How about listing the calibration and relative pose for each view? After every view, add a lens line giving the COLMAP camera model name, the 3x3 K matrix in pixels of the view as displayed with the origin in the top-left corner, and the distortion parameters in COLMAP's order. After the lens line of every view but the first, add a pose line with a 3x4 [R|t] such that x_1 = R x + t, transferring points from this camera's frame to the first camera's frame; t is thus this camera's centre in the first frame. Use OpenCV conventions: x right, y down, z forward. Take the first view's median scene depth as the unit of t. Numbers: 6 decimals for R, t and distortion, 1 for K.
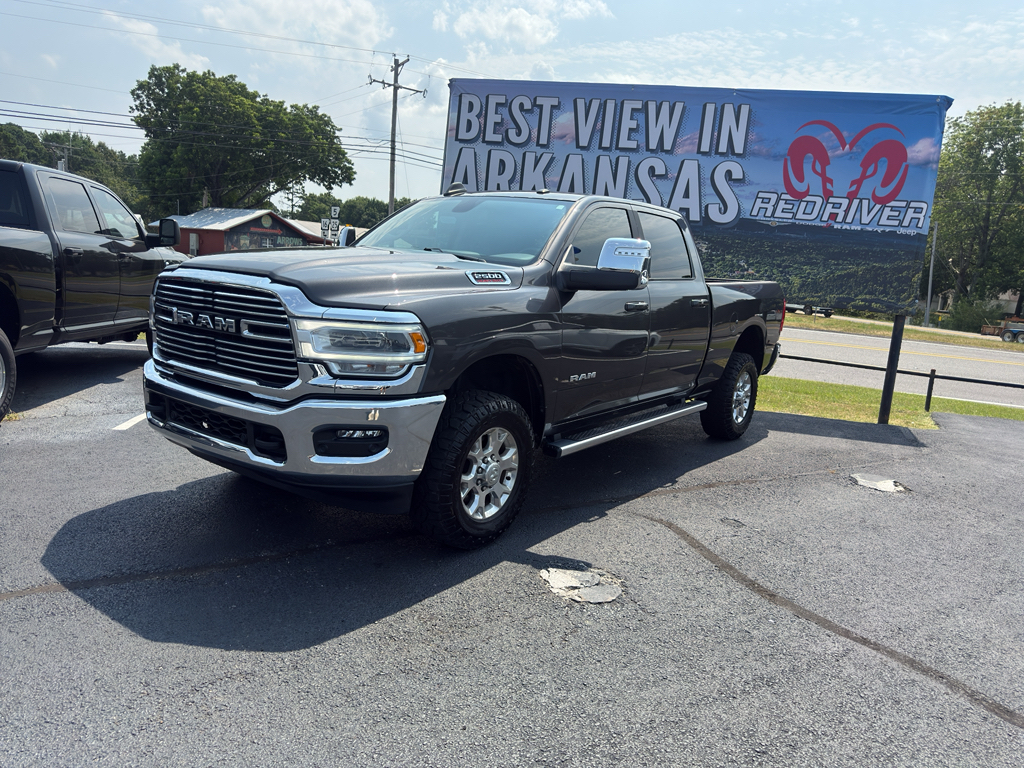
lens RADIAL K [[749.4, 0, 529.0], [0, 749.4, 381.9], [0, 0, 1]] dist [0.052781, -0.074334]
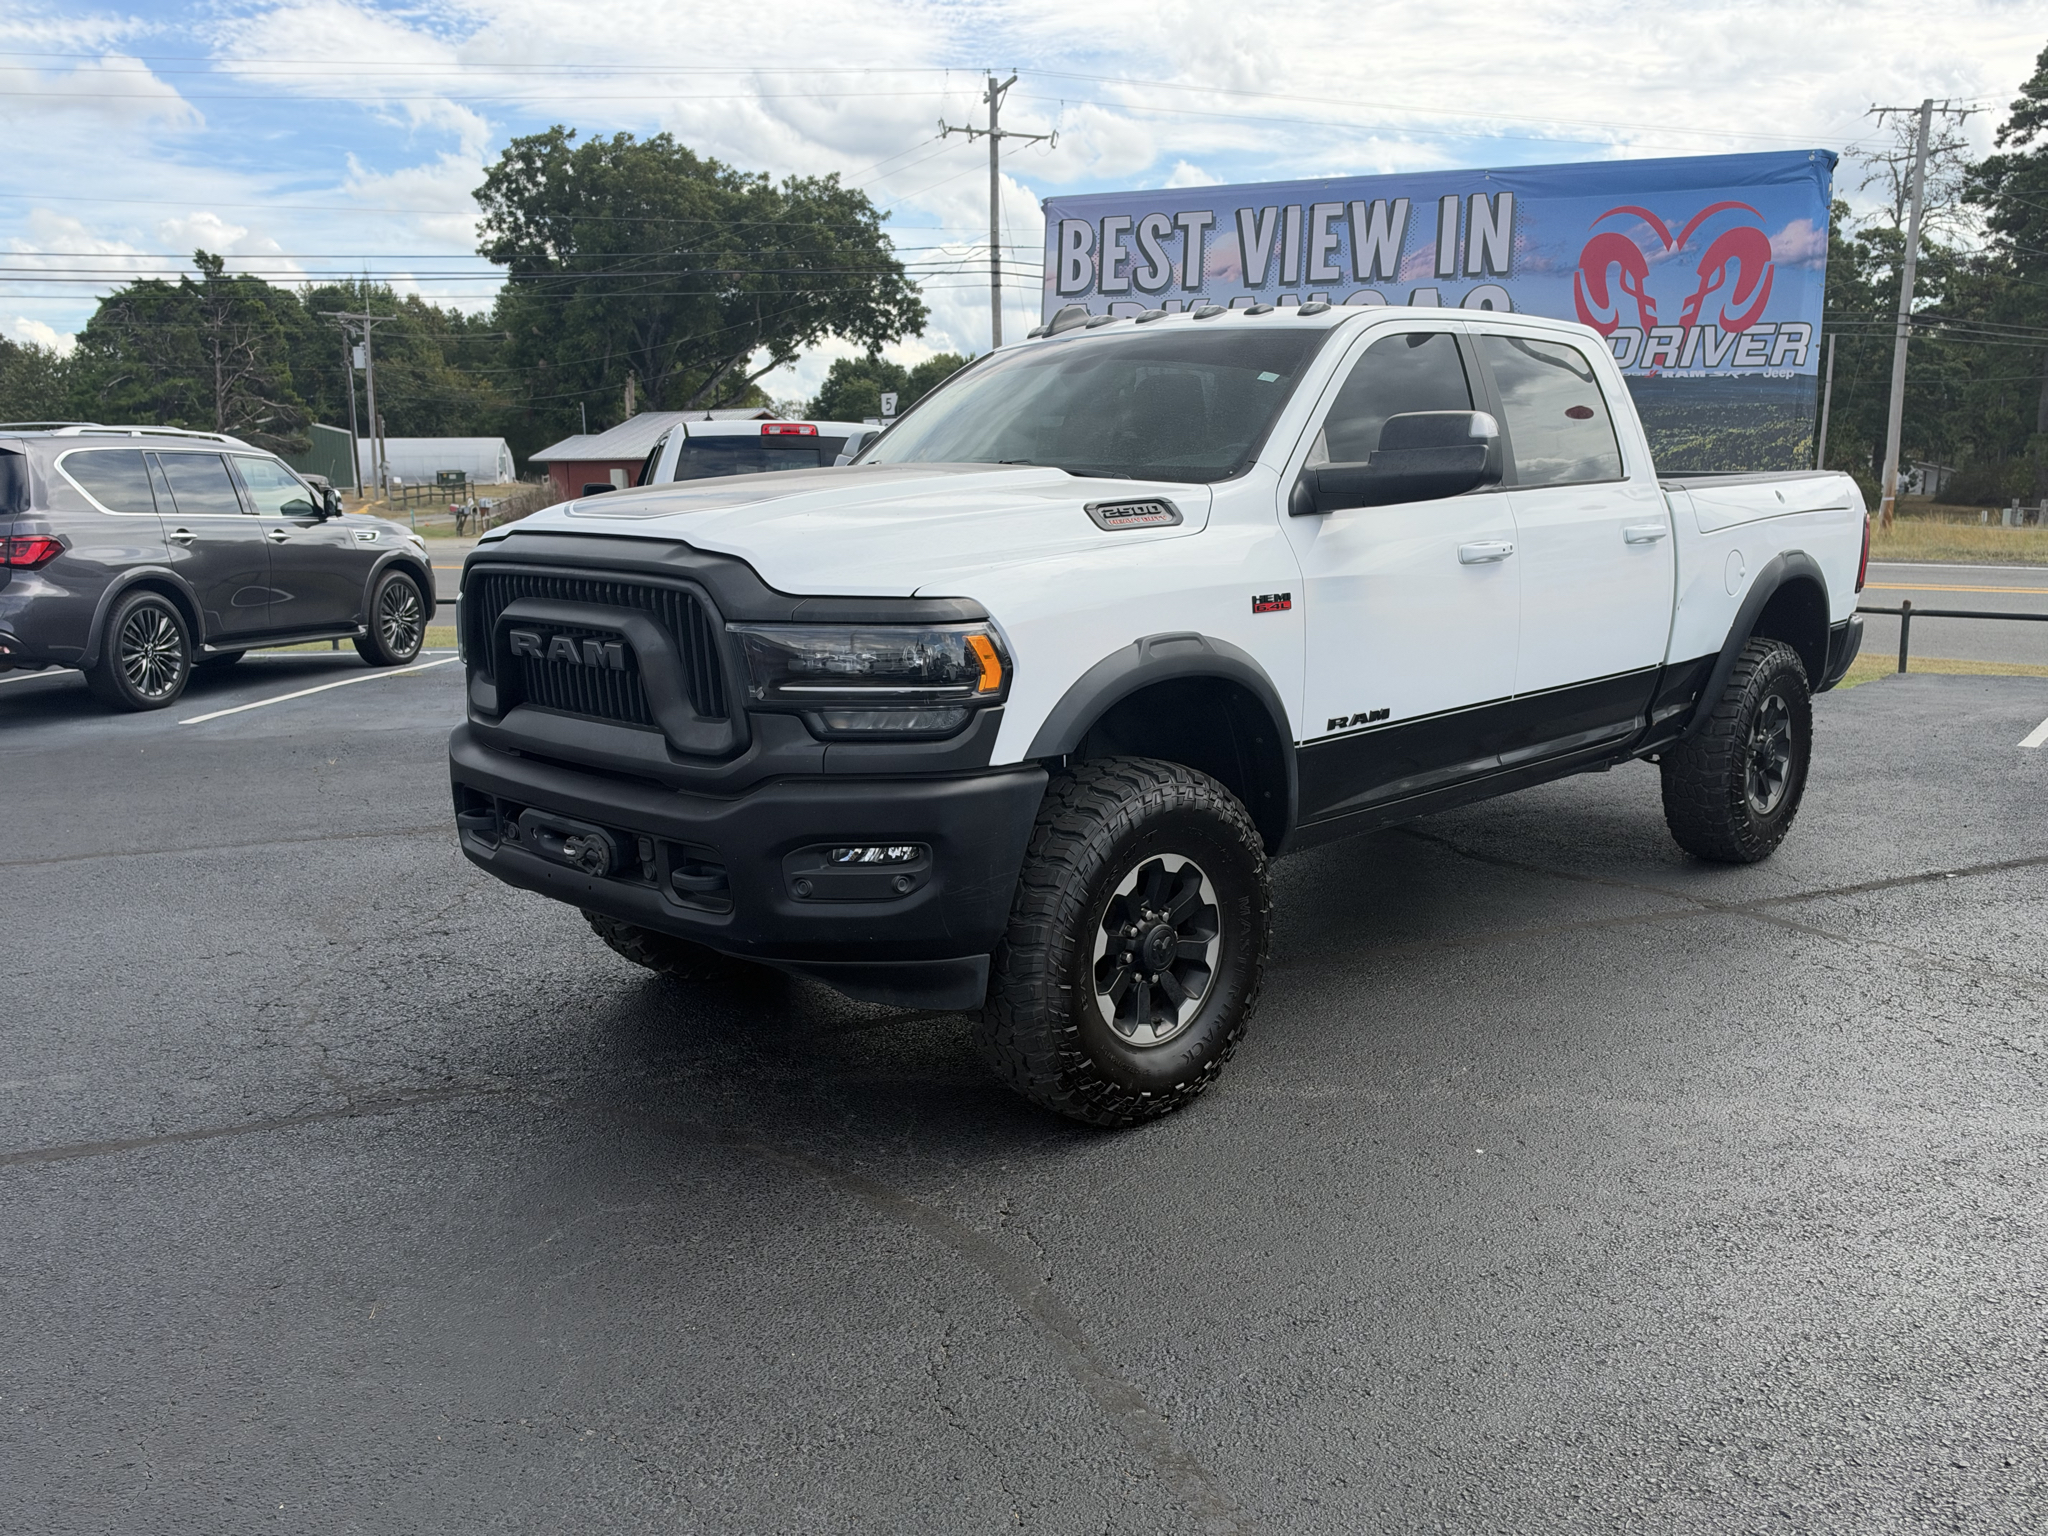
lens RADIAL K [[1771.7, 0, 1022.1], [0, 1771.7, 785.6], [0, 0, 1]] dist [0.092174, -0.197312]
pose [[0.980144, -0.053389, -0.190964, 0.145999], [0.055757, 0.998420, 0.007043, 0.085699], [0.190286, -0.017551, 0.981572, -0.515595]]
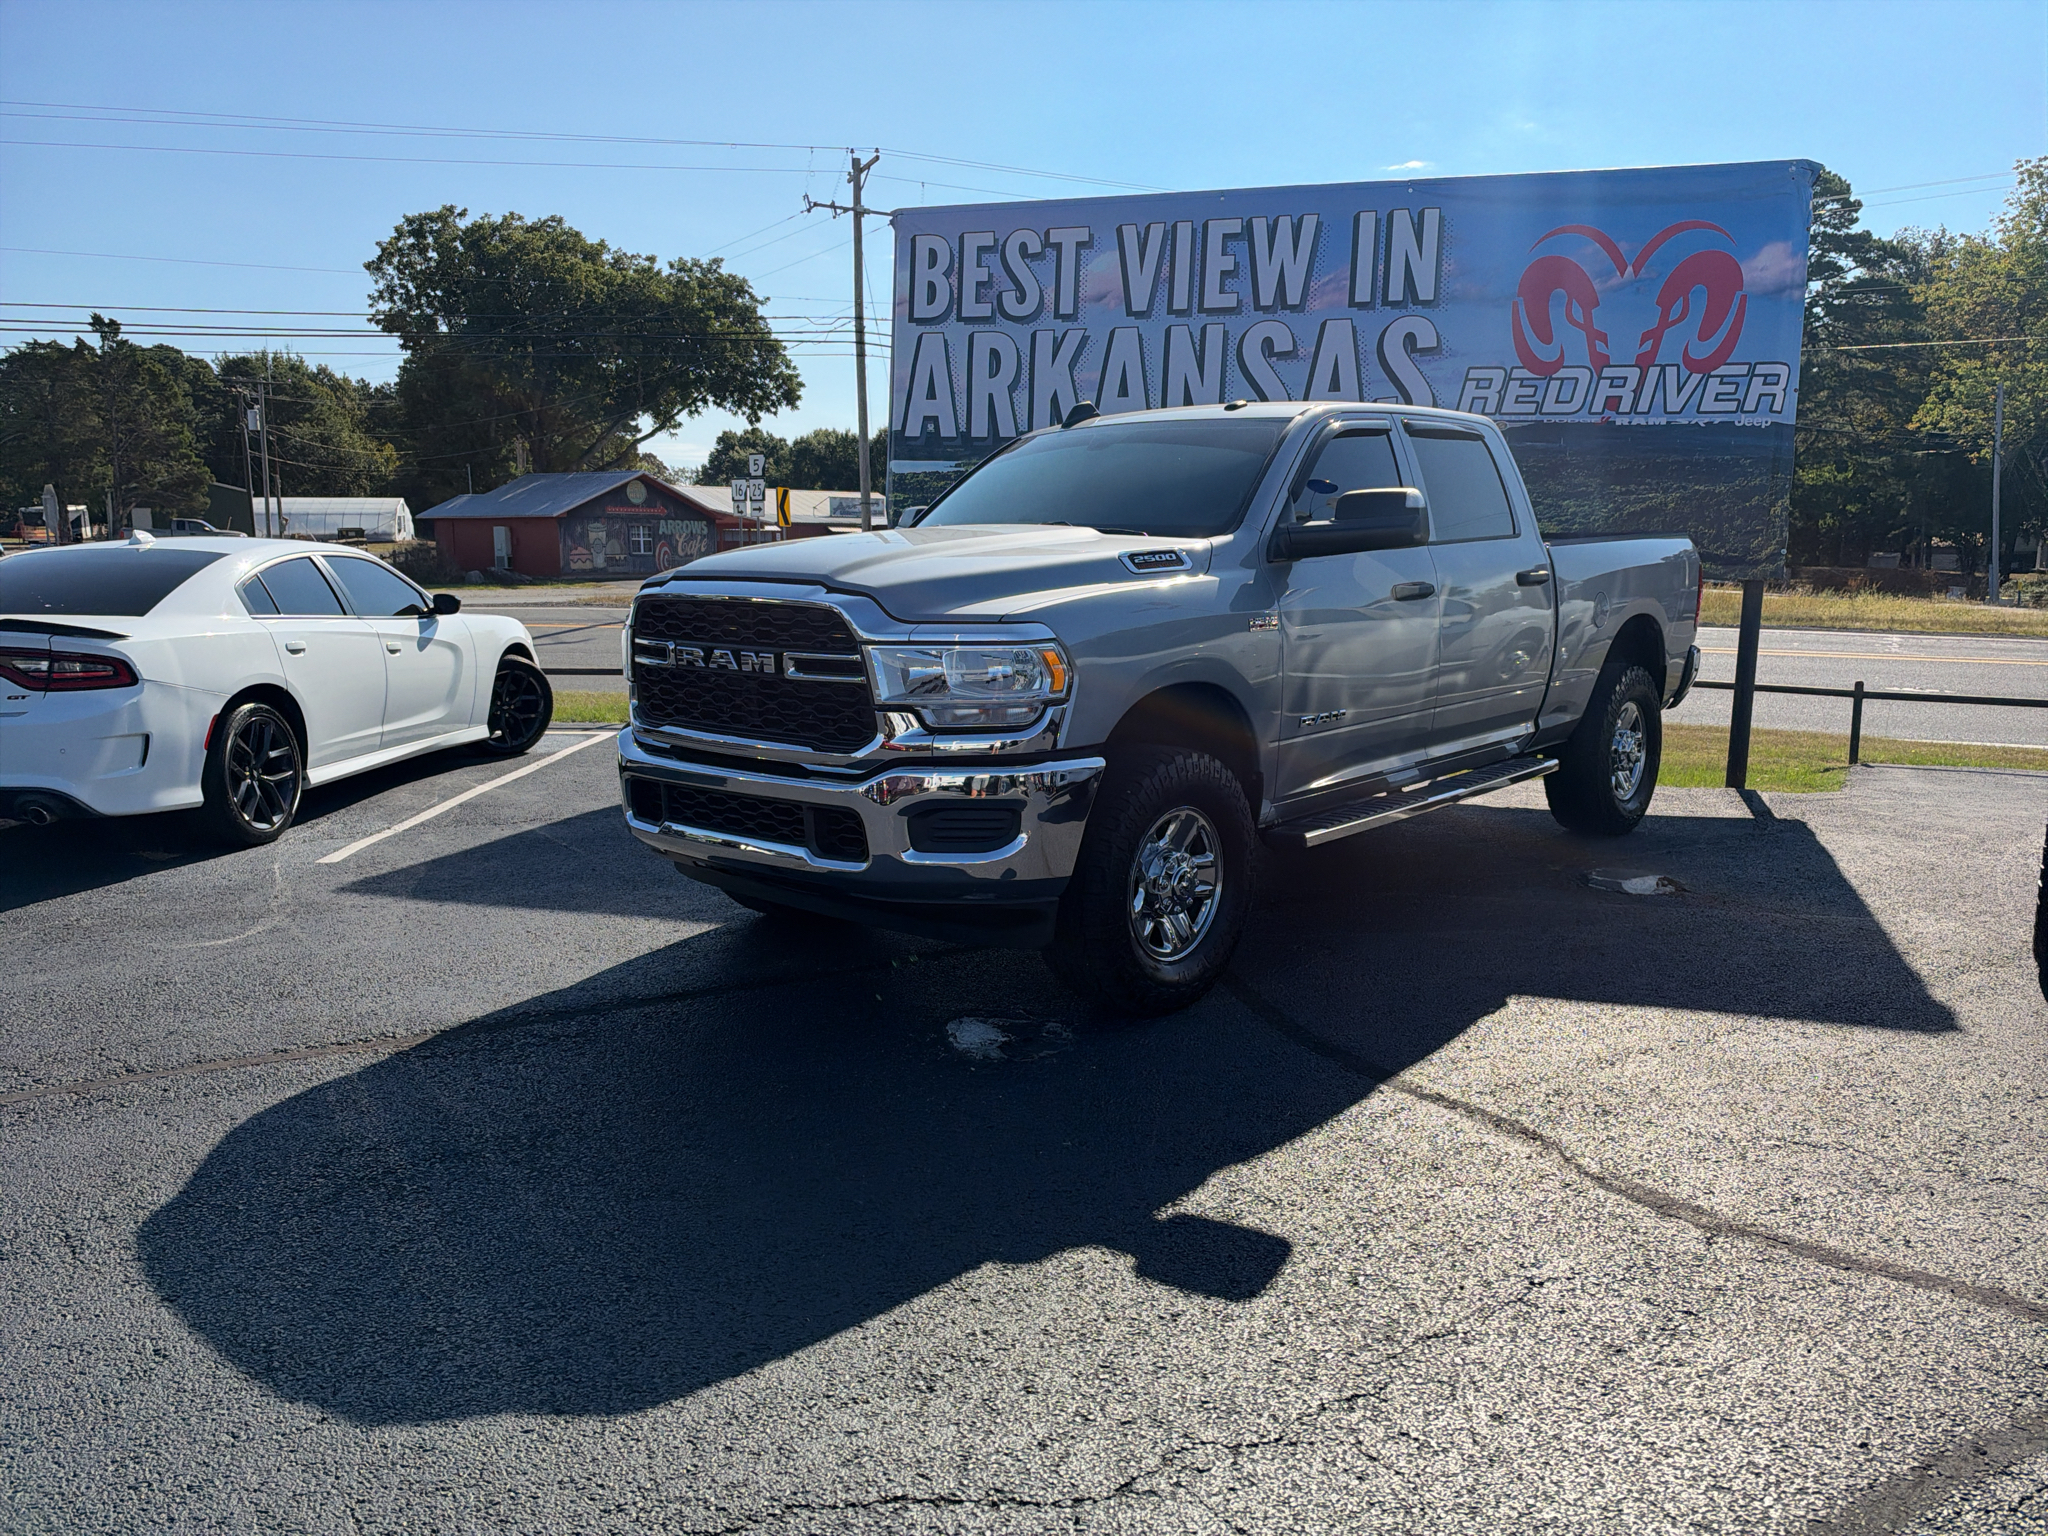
lens RADIAL K [[1527.3, 0, 1048.1], [0, 1527.3, 770.0], [0, 0, 1]] dist [0.078770, -0.164014]
pose [[0.993855, -0.061965, -0.091717, 0.089057], [0.061293, 0.998068, -0.010130, 0.022769], [0.092168, 0.004446, 0.995734, -0.103869]]
